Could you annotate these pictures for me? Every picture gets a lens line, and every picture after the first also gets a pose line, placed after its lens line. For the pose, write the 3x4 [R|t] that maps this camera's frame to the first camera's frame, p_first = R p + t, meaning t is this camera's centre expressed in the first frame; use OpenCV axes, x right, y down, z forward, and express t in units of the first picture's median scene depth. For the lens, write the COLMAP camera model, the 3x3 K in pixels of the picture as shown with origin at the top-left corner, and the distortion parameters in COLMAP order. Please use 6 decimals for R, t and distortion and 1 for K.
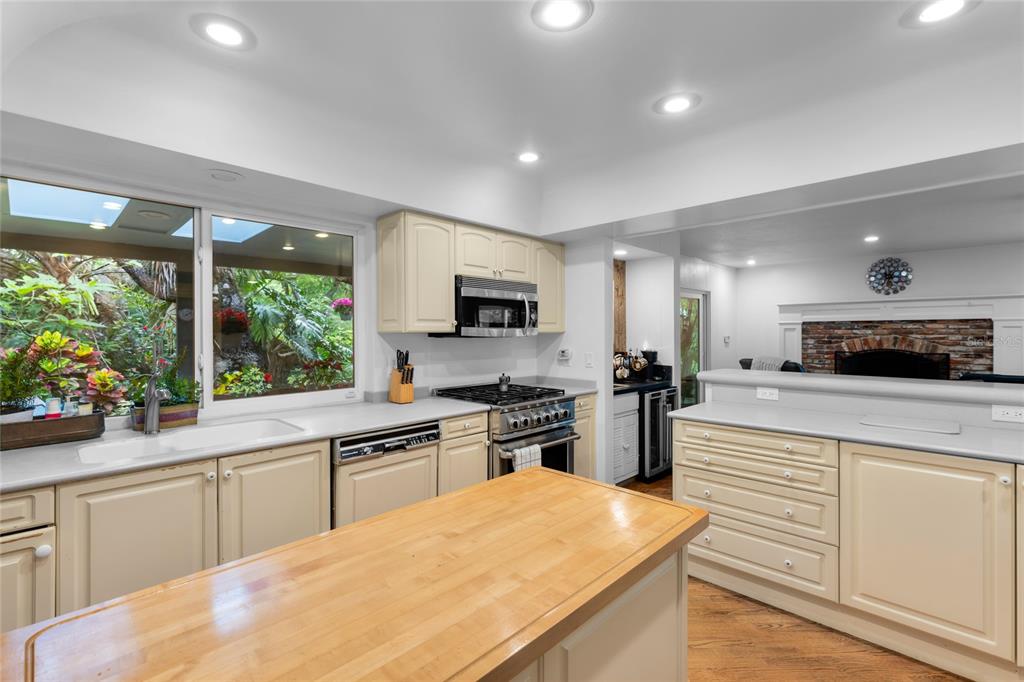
lens RADIAL K [[462.8, 0, 517.2], [0, 462.8, 336.3], [0, 0, 1]] dist [-0.001152, 0.000892]
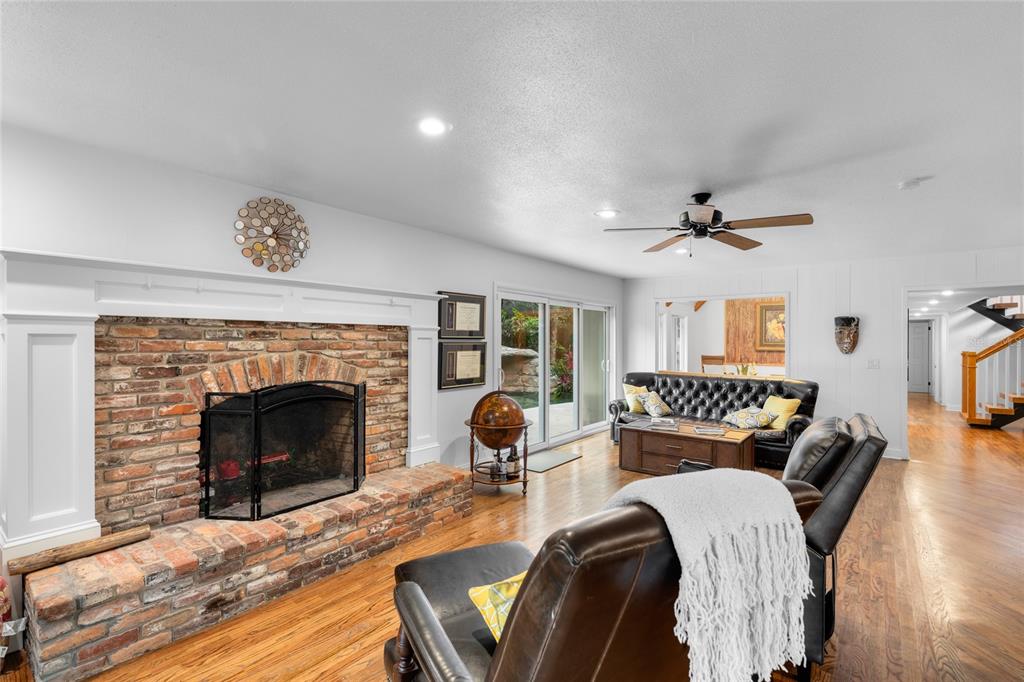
lens RADIAL K [[462.8, 0, 502.3], [0, 462.8, 334.6], [0, 0, 1]] dist [-0.001152, 0.000892]
pose [[-0.102264, 0.010852, 0.994698, 0.282085], [-0.003141, 0.999932, -0.011232, -0.016015], [-0.994752, -0.004273, -0.102223, 0.824071]]
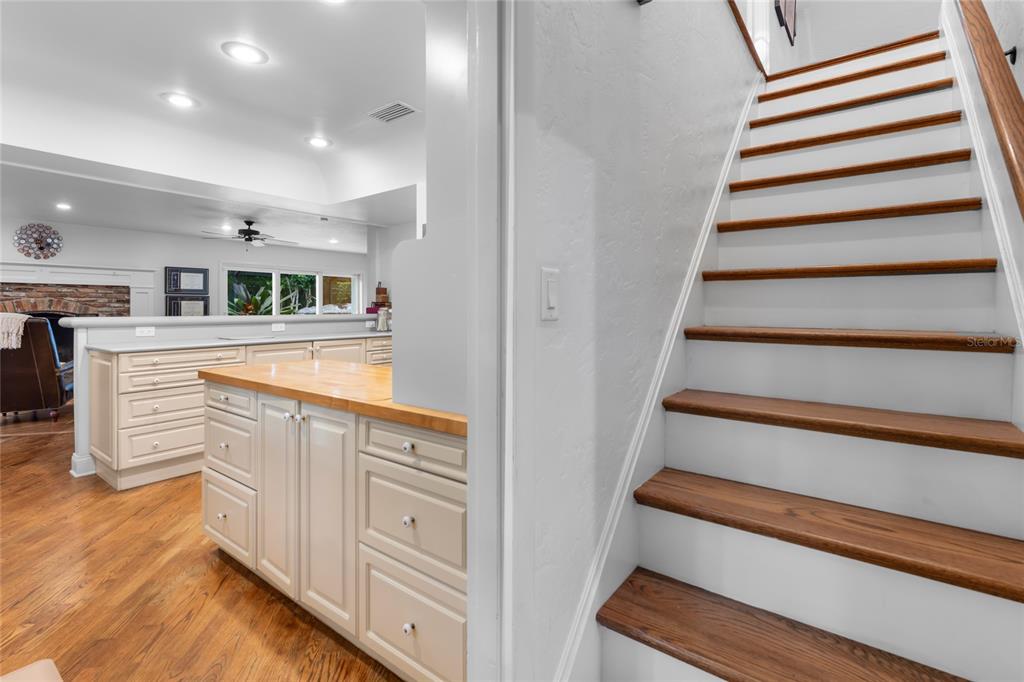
lens RADIAL K [[462.8, 0, 486.0], [0, 462.8, 308.4], [0, 0, 1]] dist [-0.001152, 0.000892]
pose [[-0.072390, 0.000653, 0.997376, -0.317341], [0.006254, 0.999980, -0.000201, 0.028393], [-0.997357, 0.006223, -0.072392, 0.074035]]
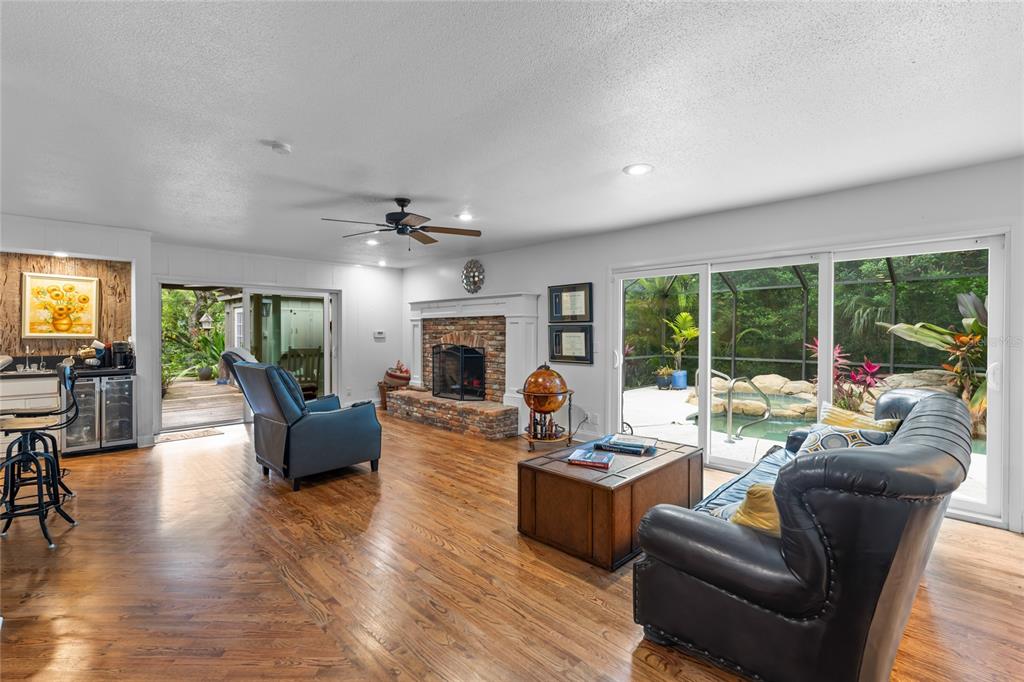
lens RADIAL K [[462.8, 0, 507.7], [0, 462.8, 335.3], [0, 0, 1]] dist [-0.001152, 0.000892]
pose [[0.999870, 0.005213, -0.015253, 0.925335], [-0.005210, 0.999986, 0.000189, 0.007453], [0.015254, -0.000110, 0.999884, -0.080059]]
